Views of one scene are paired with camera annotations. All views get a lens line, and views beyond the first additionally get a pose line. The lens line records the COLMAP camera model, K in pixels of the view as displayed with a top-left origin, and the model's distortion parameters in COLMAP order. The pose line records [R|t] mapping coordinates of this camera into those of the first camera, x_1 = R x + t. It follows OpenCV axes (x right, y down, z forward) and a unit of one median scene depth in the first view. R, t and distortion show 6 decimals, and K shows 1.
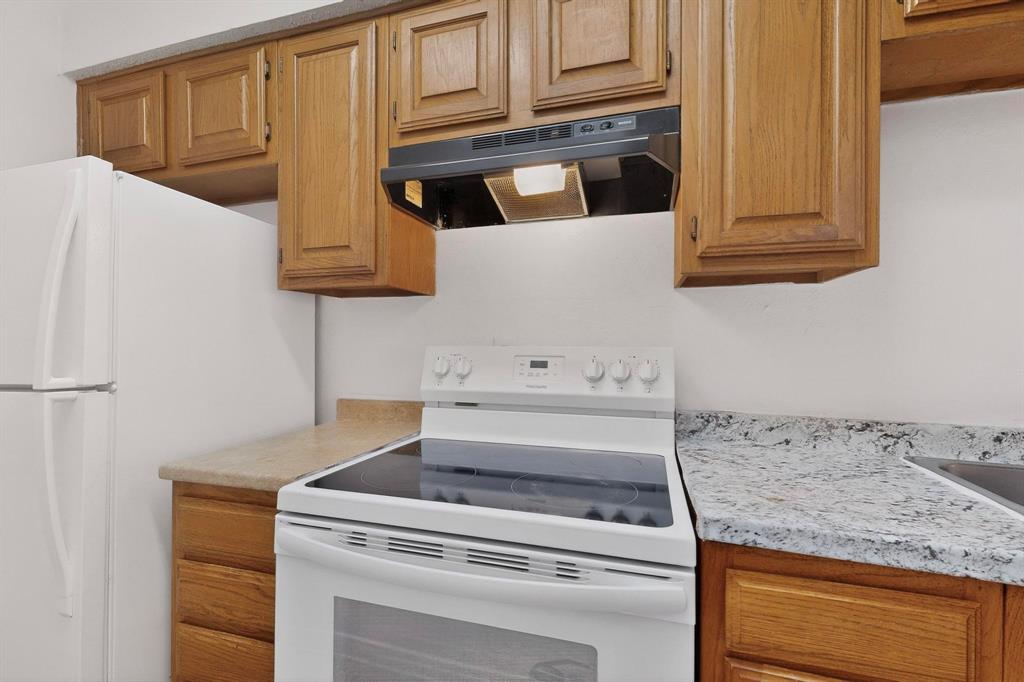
lens RADIAL K [[445.3, 0, 513.2], [0, 445.3, 341.9], [0, 0, 1]] dist [0.001501, 0.000468]
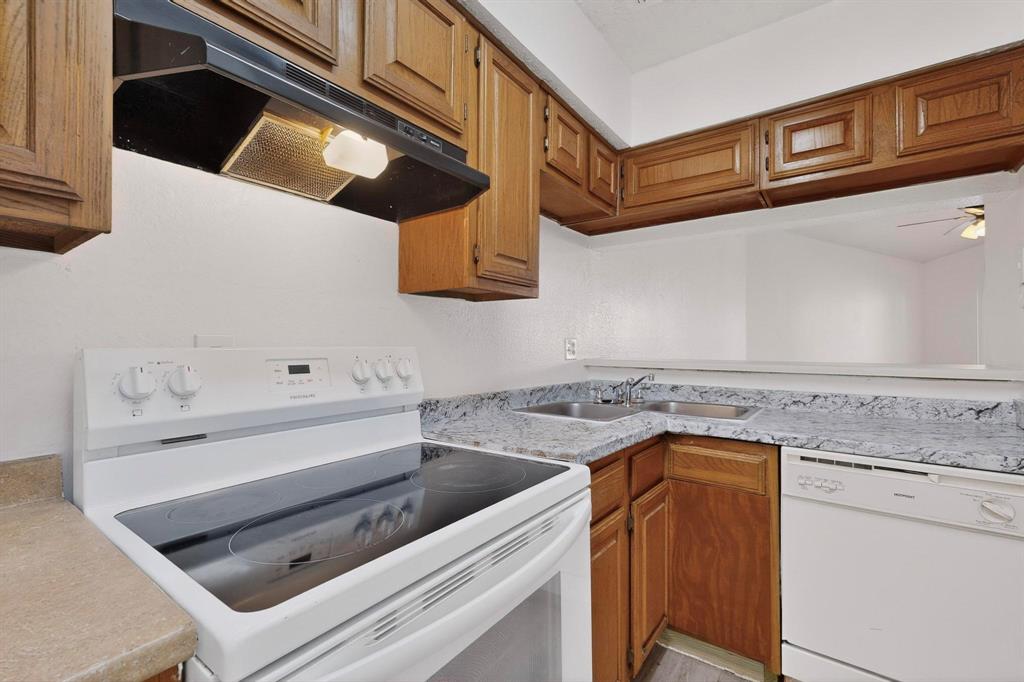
lens RADIAL K [[447.3, 0, 512.0], [0, 447.3, 341.0], [0, 0, 1]] dist [0.000029, -0.000741]
pose [[0.331547, 0.003340, 0.943433, -0.751608], [-0.002438, 0.999993, -0.002684, 0.000026], [-0.943436, -0.001410, 0.331553, 0.464246]]
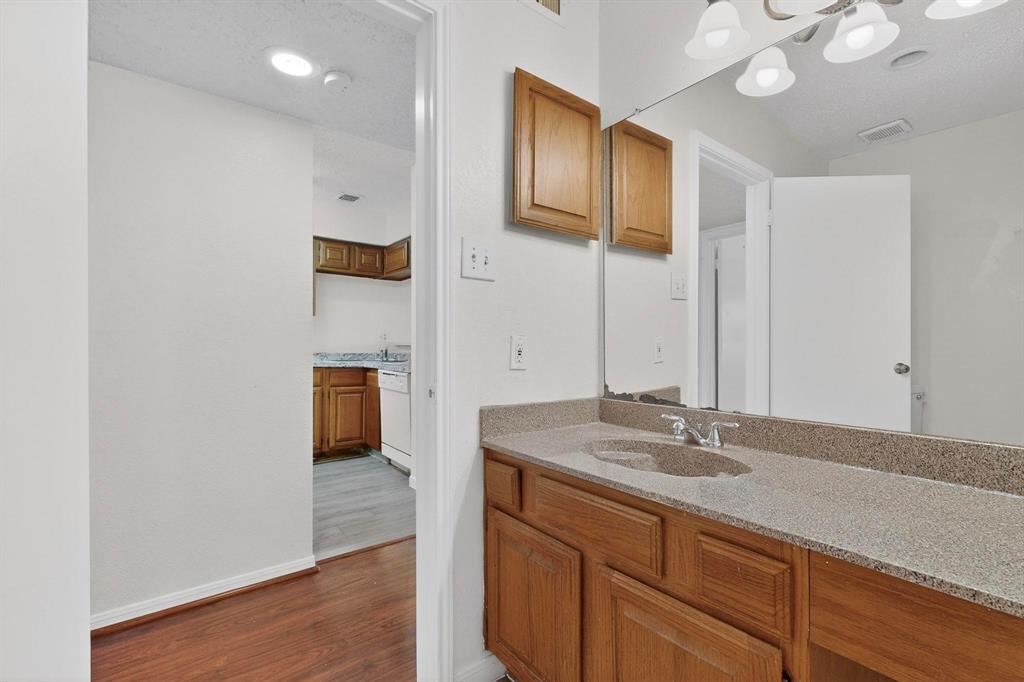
lens RADIAL K [[447.3, 0, 512.0], [0, 447.3, 341.0], [0, 0, 1]] dist [0.000029, -0.000741]
pose [[0.583014, 0.002549, 0.812458, -1.599916], [-0.000257, 0.999996, -0.002953, 0.092153], [-0.812462, 0.001512, 0.583012, -3.045333]]
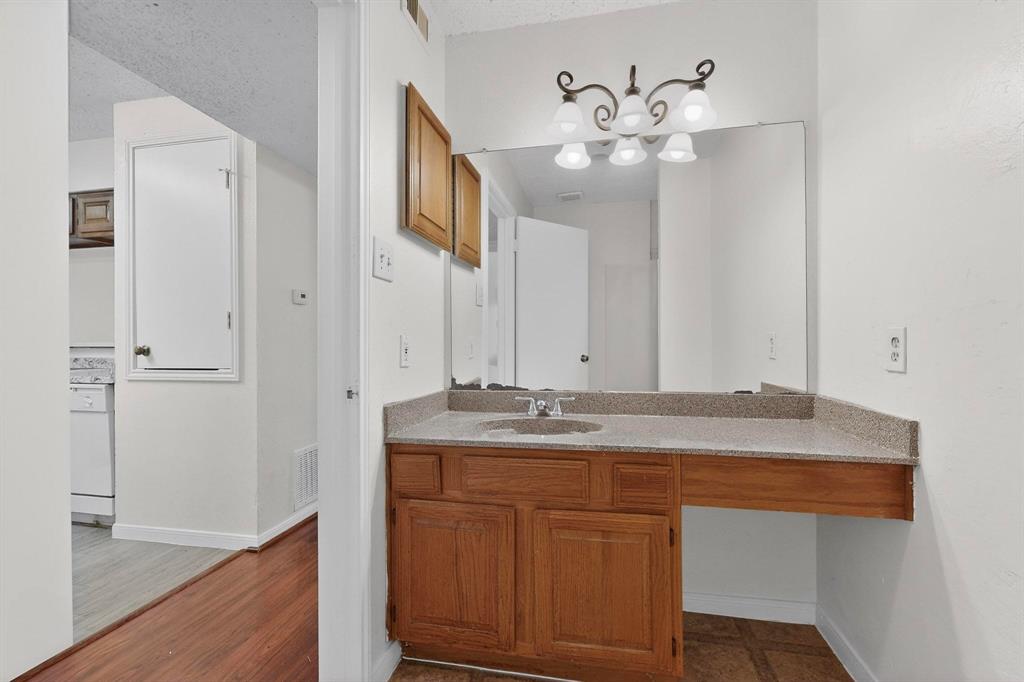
lens RADIAL K [[445.3, 0, 513.2], [0, 445.3, 341.9], [0, 0, 1]] dist [0.001501, 0.000468]
pose [[-0.092672, -0.001377, 0.995696, -1.966125], [0.001978, 0.999997, 0.001567, 0.092768], [-0.995695, 0.002115, -0.092669, -2.438113]]
